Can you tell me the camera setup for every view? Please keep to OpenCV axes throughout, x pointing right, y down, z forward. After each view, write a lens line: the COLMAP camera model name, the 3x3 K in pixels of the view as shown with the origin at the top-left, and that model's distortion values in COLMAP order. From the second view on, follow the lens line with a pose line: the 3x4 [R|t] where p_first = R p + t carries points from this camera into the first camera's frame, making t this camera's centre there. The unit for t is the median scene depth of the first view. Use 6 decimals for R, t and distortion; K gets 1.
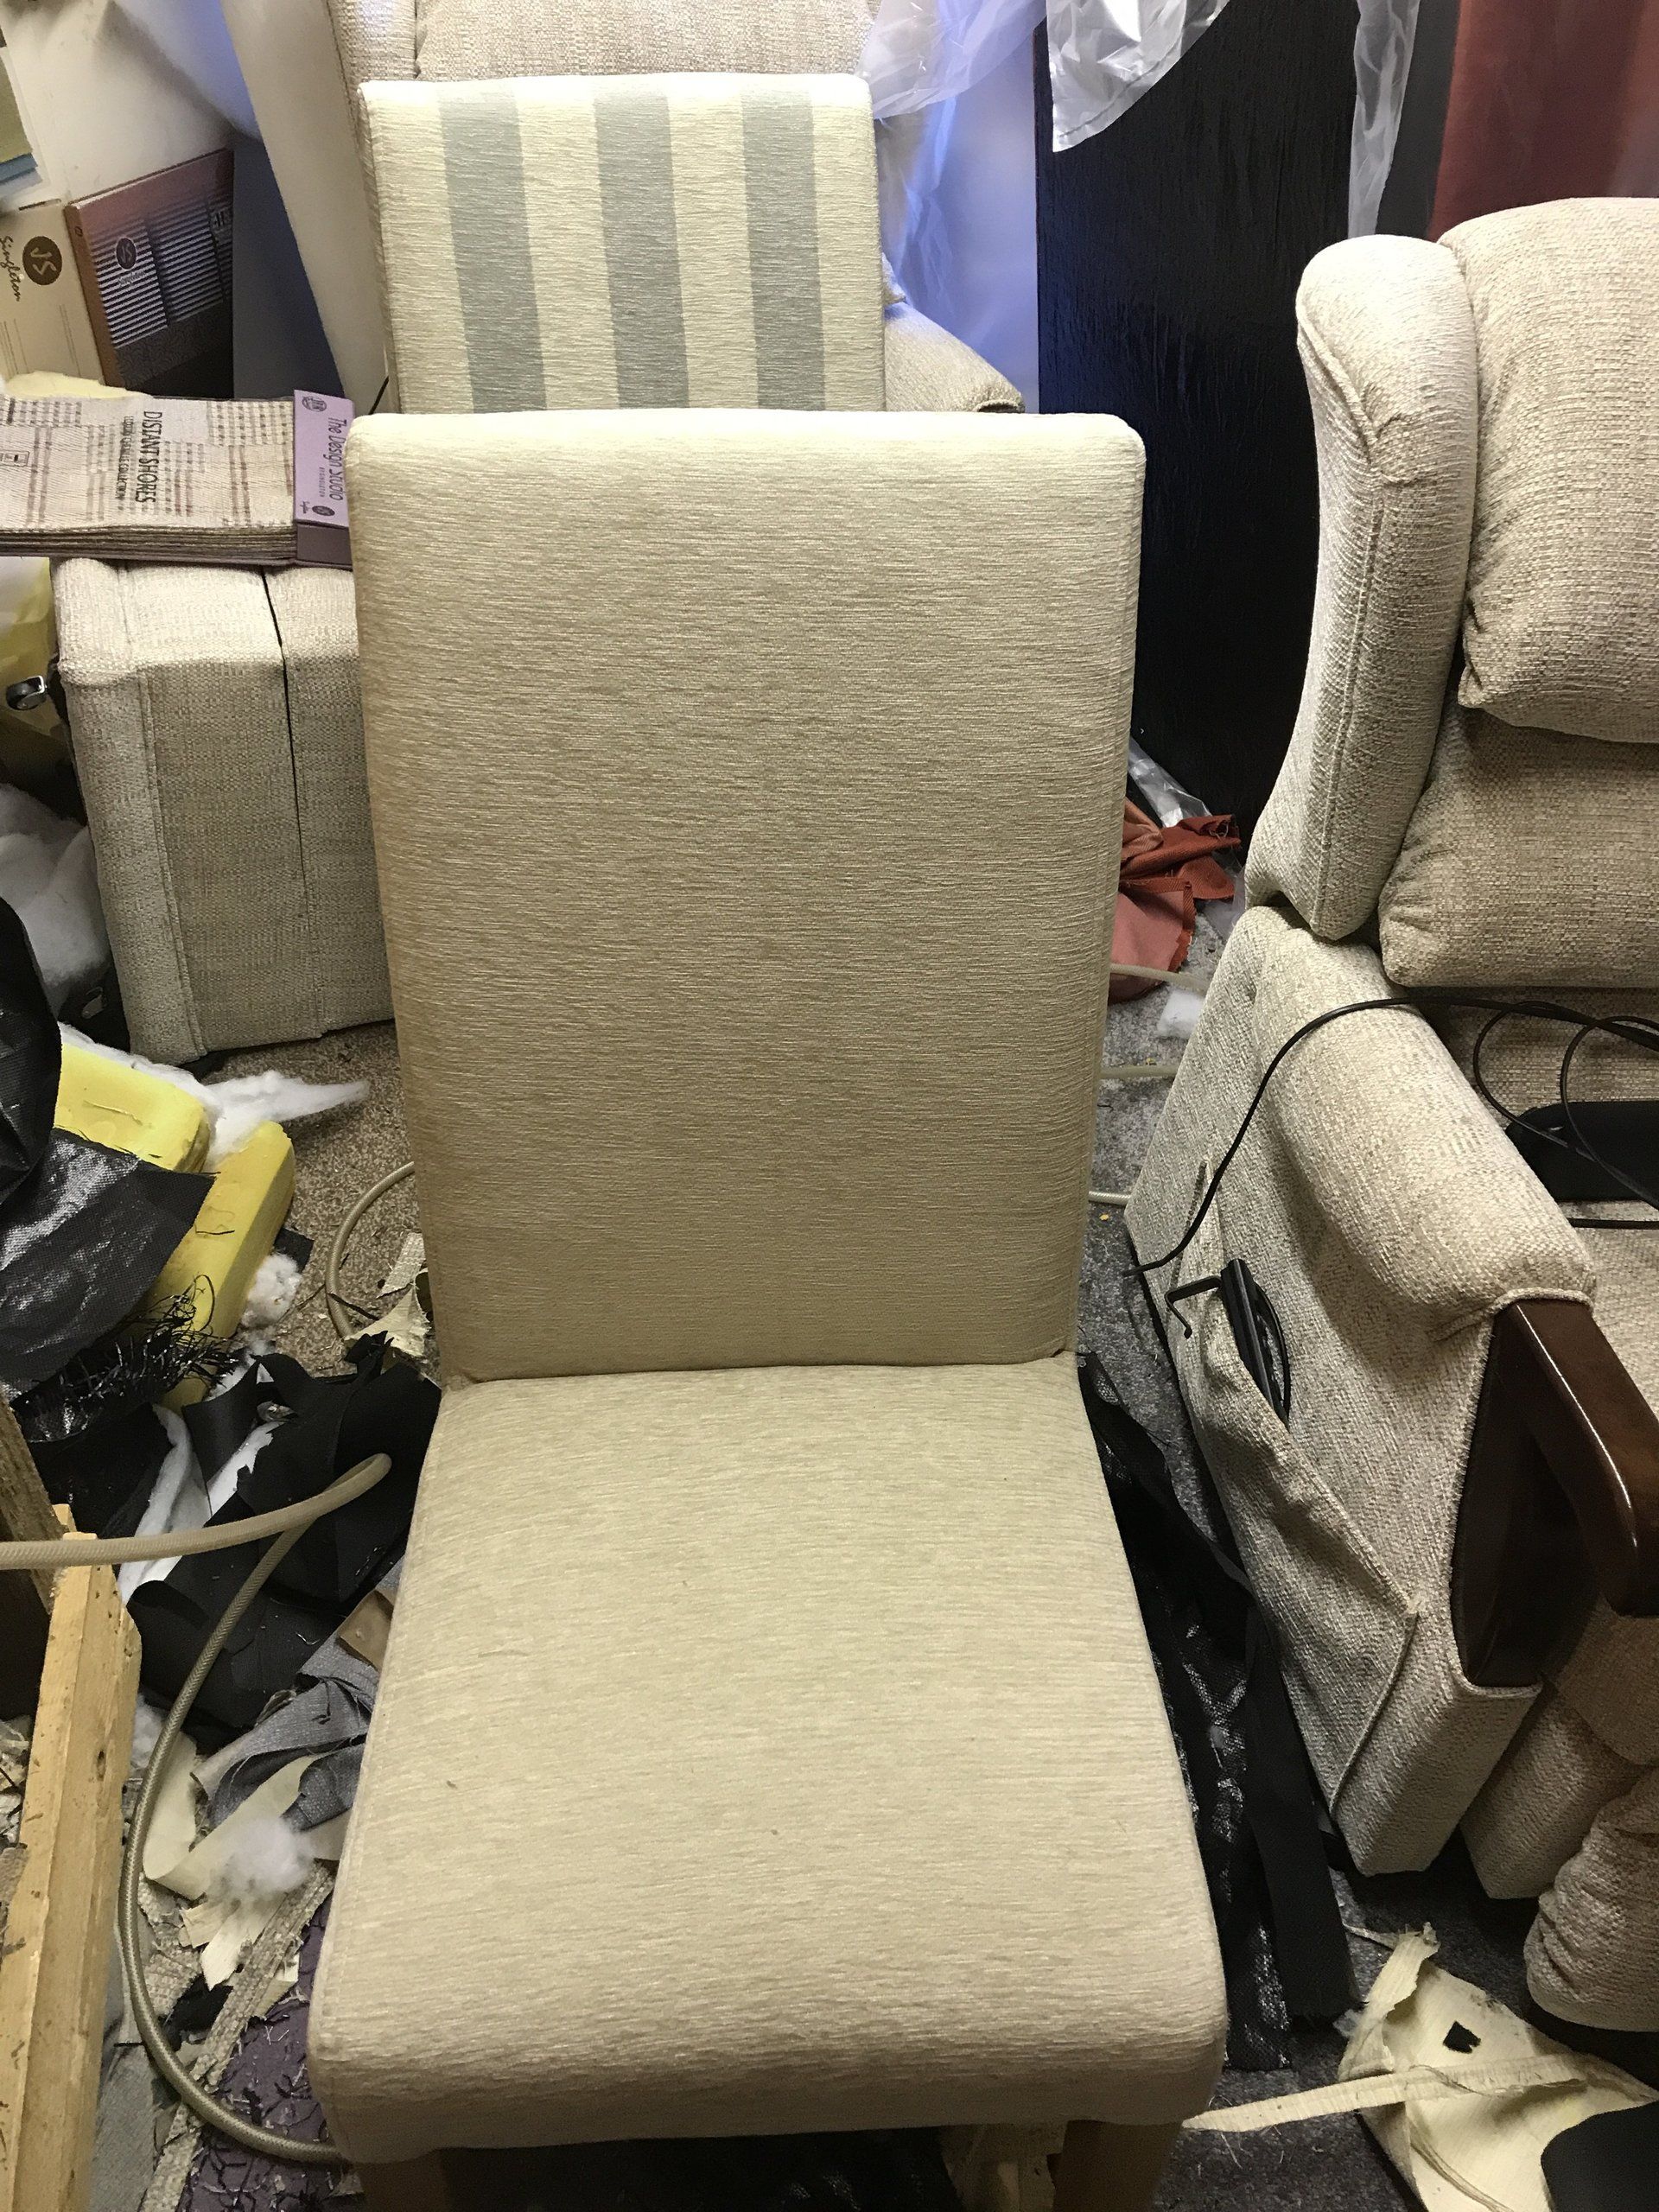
lens RADIAL K [[1735.1, 0, 829.5], [0, 1735.1, 1106.0], [0, 0, 1]] dist [-0.007186, 0.011136]
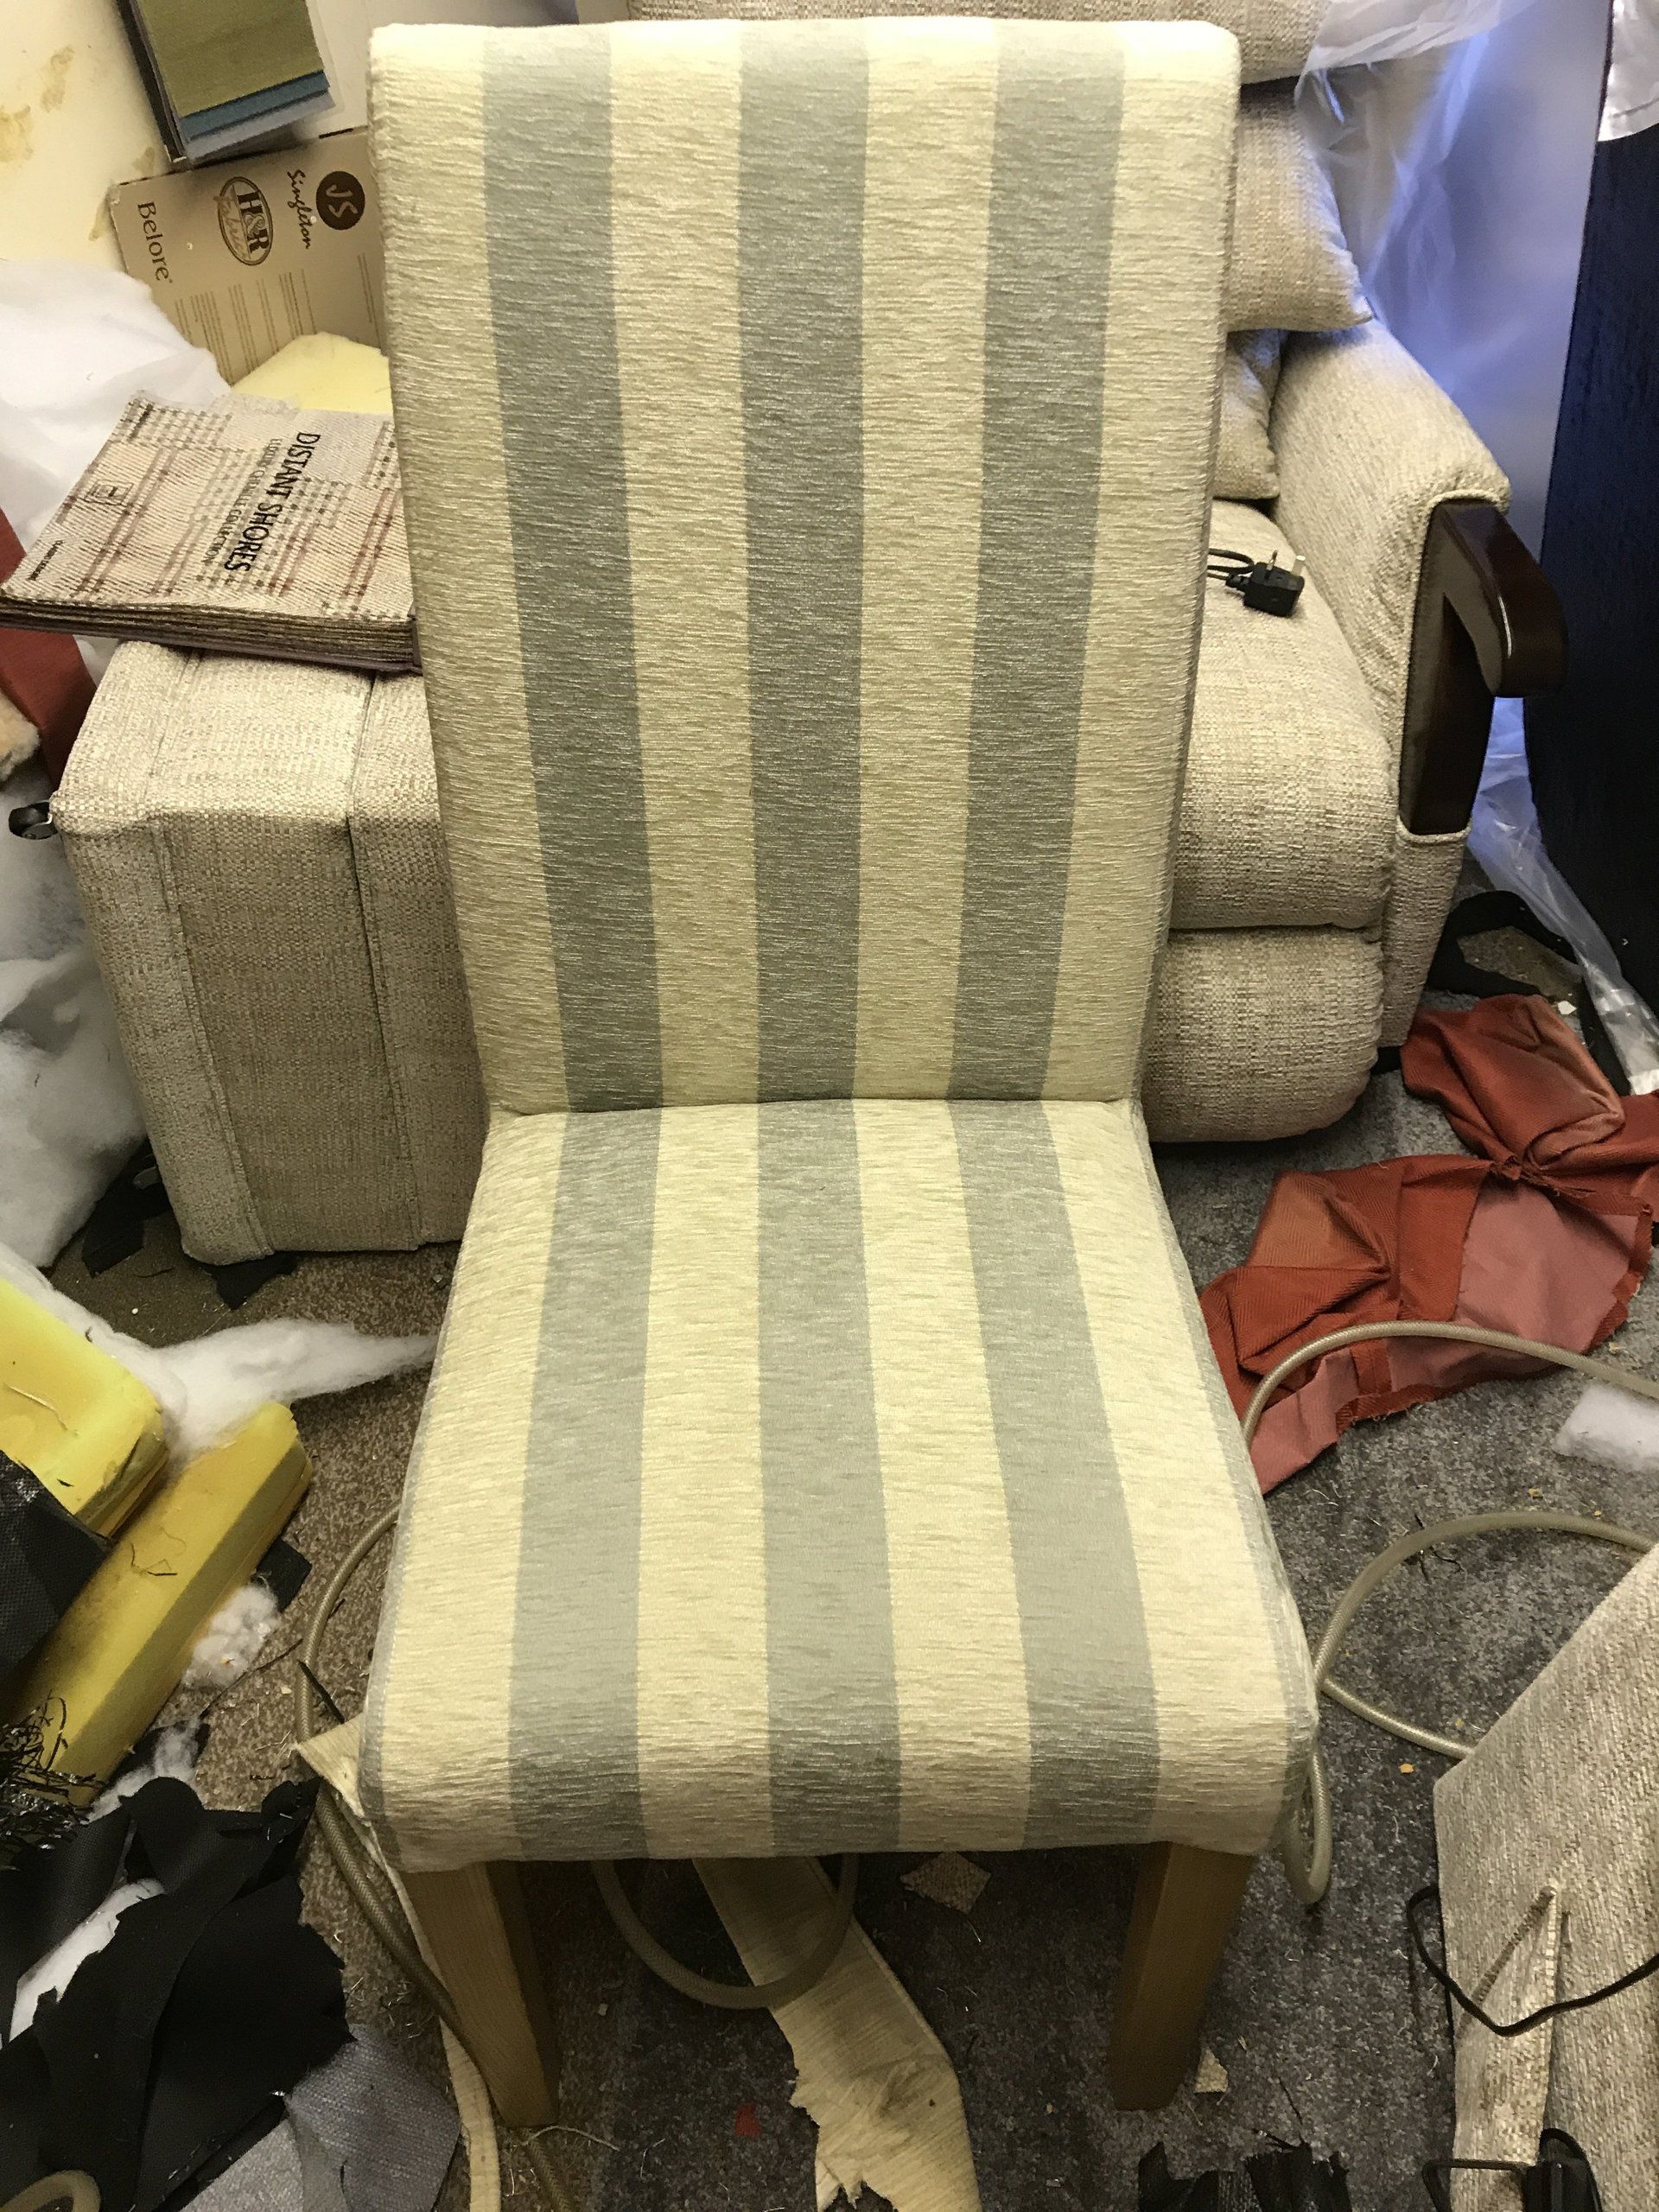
lens RADIAL K [[1782.8, 0, 829.5], [0, 1782.8, 1106.0], [0, 0, 1]] dist [0.002512, -0.006730]
pose [[0.959439, 0.160726, -0.231611, 0.085463], [-0.152964, 0.986904, 0.051215, -0.248825], [0.236810, -0.013709, 0.971459, 0.385653]]
